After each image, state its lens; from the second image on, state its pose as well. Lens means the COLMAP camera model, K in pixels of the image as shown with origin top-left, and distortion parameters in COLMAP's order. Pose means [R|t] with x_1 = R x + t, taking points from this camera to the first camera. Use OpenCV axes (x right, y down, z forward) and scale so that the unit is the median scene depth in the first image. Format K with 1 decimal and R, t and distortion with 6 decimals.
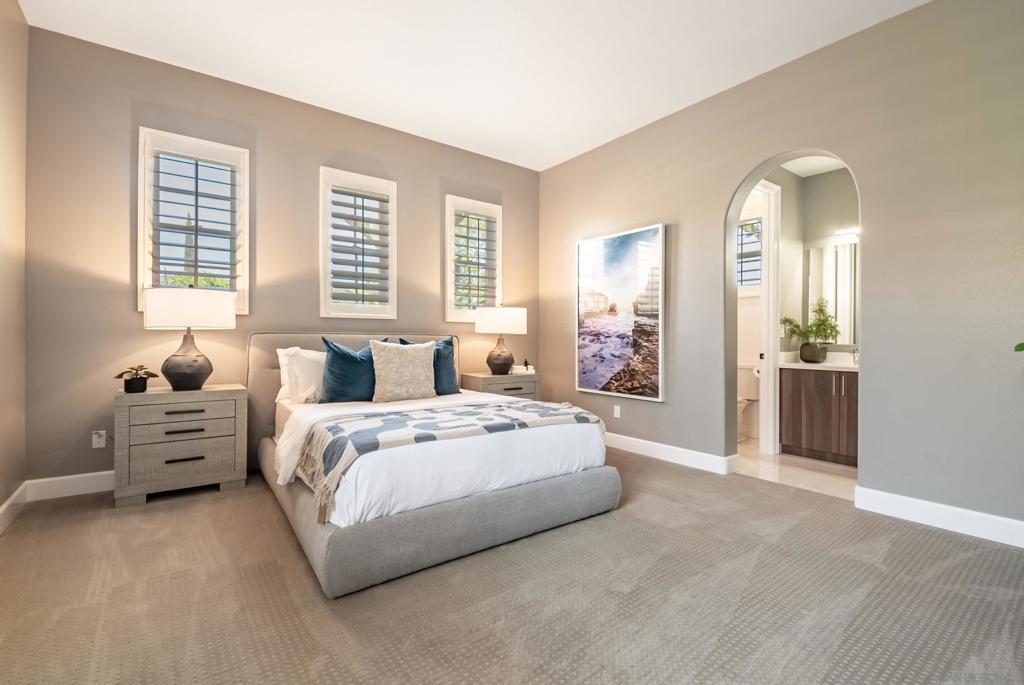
lens RADIAL K [[456.4, 0, 511.4], [0, 456.4, 341.2], [0, 0, 1]] dist [-0.004345, -0.000115]
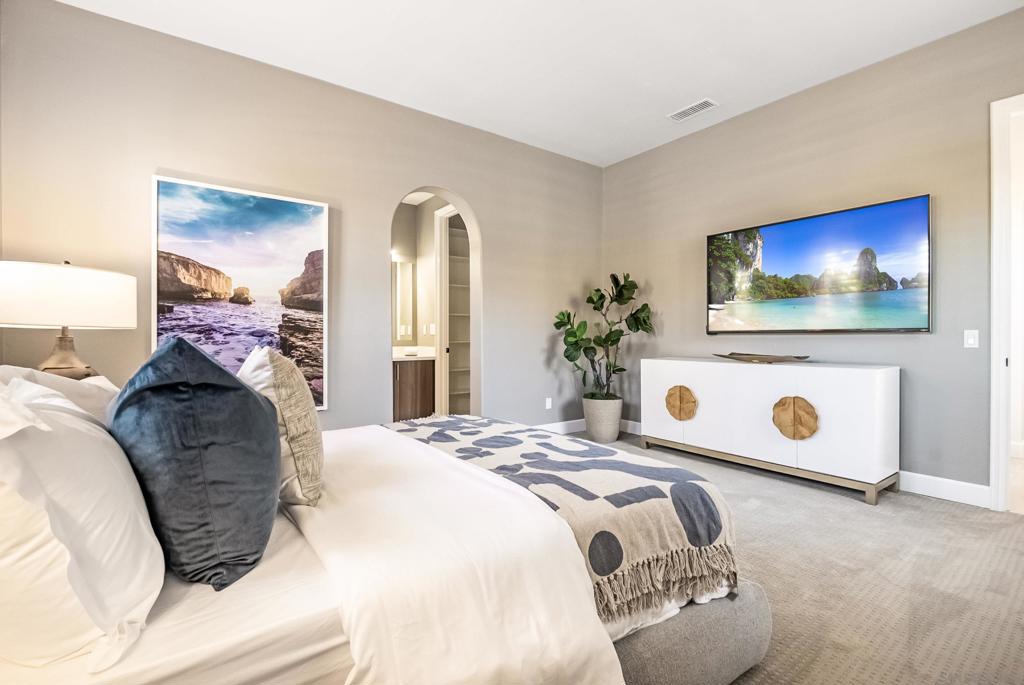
lens RADIAL K [[456.4, 0, 511.0], [0, 456.4, 336.9], [0, 0, 1]] dist [-0.004345, -0.000115]
pose [[0.026413, -0.003555, 0.999645, -0.499424], [0.008403, 0.999959, 0.003334, -0.004845], [-0.999616, 0.008312, 0.026441, 0.594469]]
